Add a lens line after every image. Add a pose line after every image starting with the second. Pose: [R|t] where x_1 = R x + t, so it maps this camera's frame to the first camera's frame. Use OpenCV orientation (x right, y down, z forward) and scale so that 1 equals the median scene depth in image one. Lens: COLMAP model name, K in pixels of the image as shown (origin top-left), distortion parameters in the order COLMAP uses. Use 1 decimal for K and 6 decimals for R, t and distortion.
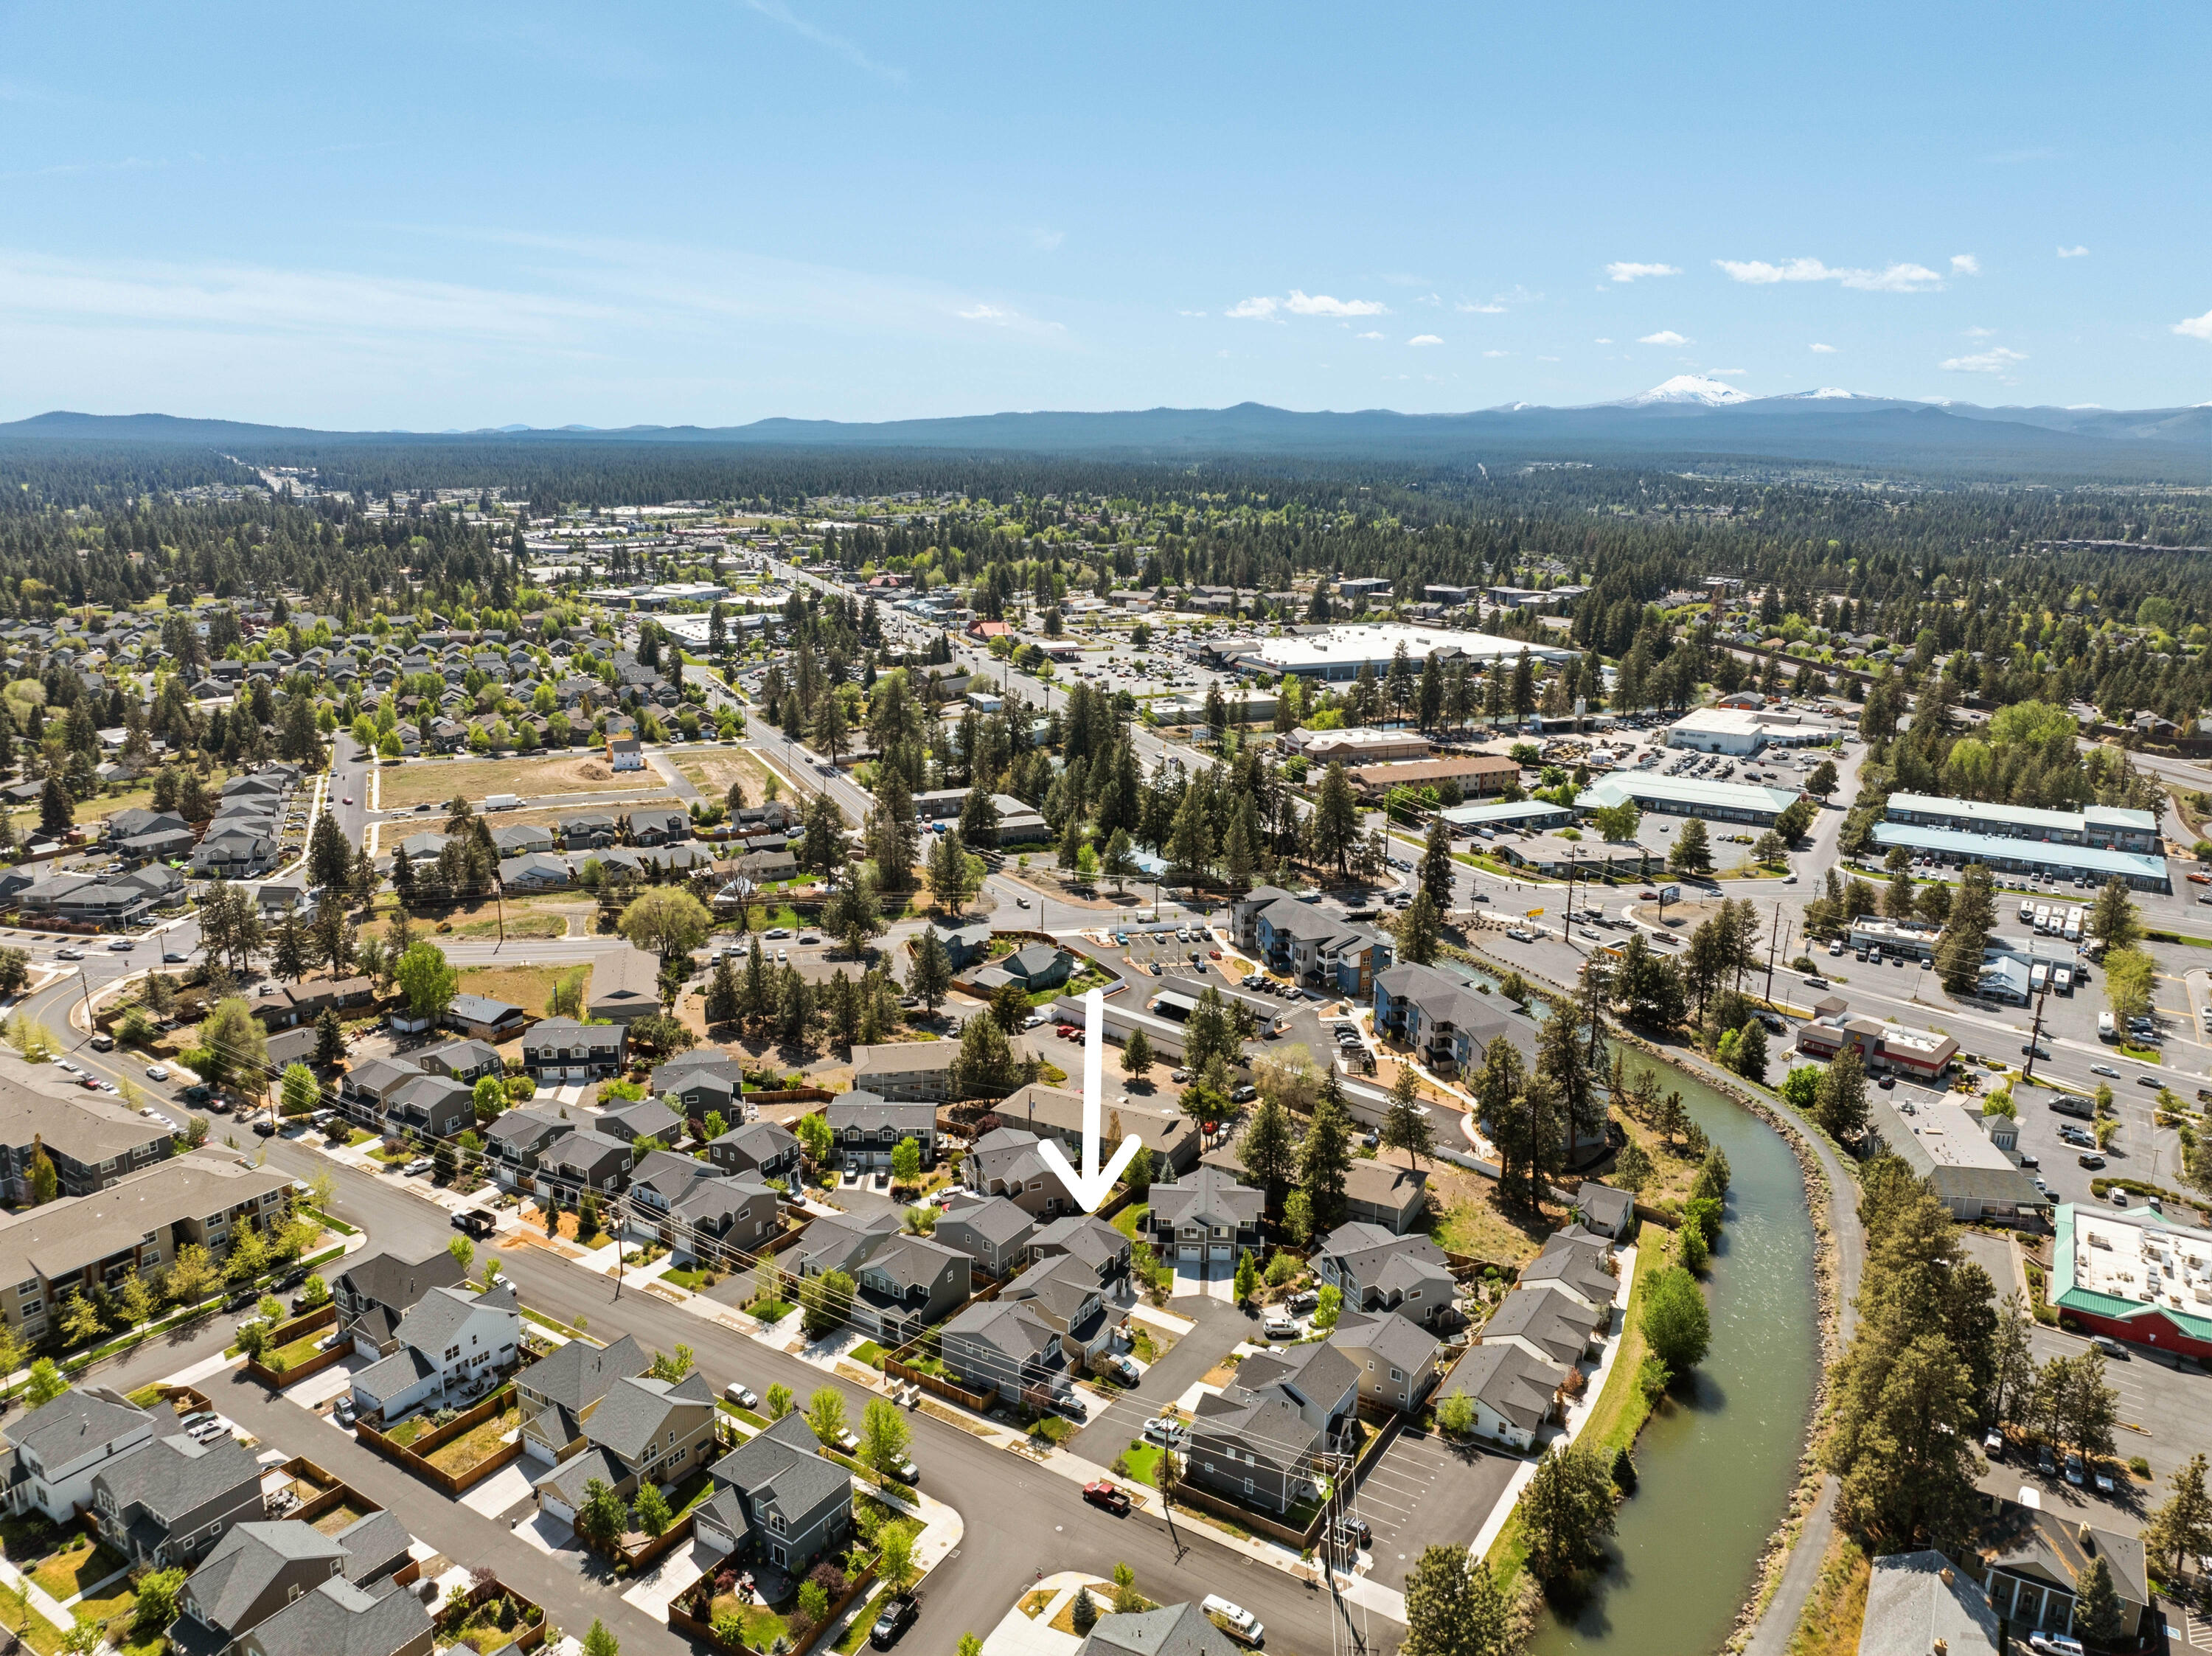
lens RADIAL K [[1596.6, 0, 1126.2], [0, 1596.6, 834.5], [0, 0, 1]] dist [-0.032511, 0.000163]
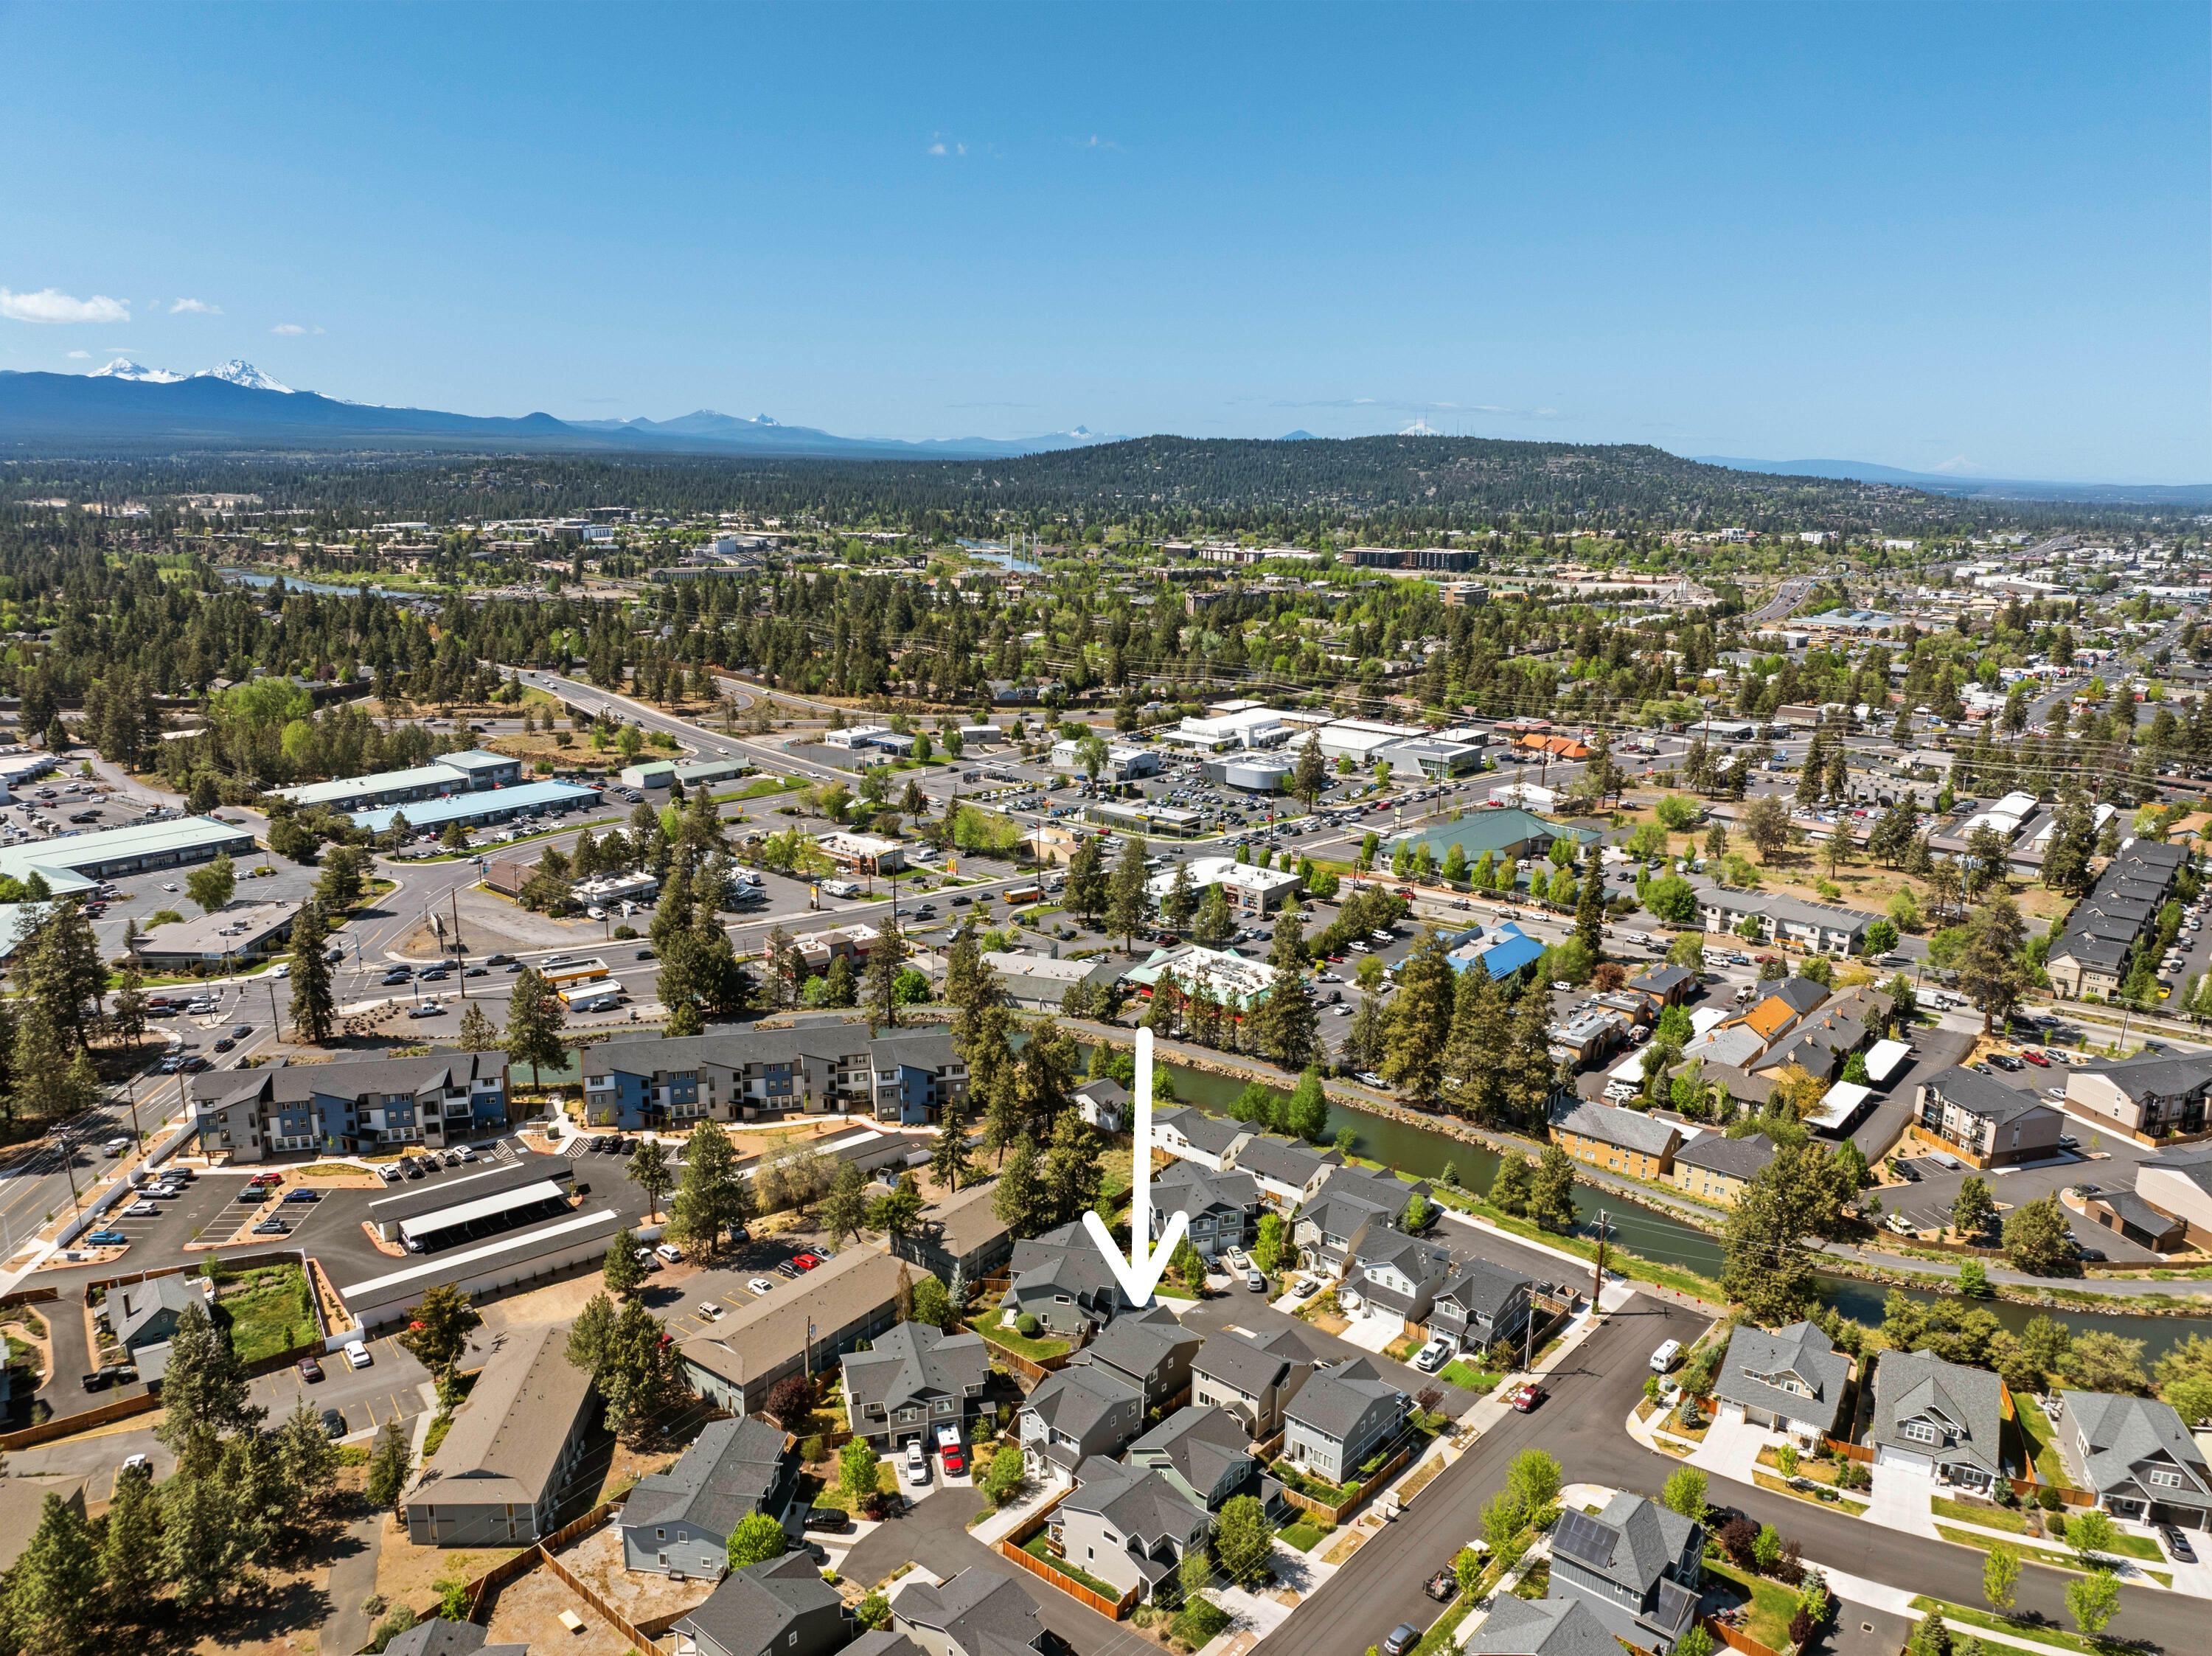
lens RADIAL K [[1517.5, 0, 1119.9], [0, 1517.5, 822.1], [0, 0, 1]] dist [-0.025011, -0.001221]
pose [[0.150524, -0.247132, 0.957219, -0.804266], [0.221653, 0.952037, 0.210939, -0.219096], [-0.963438, 0.180419, 0.198081, 0.806111]]
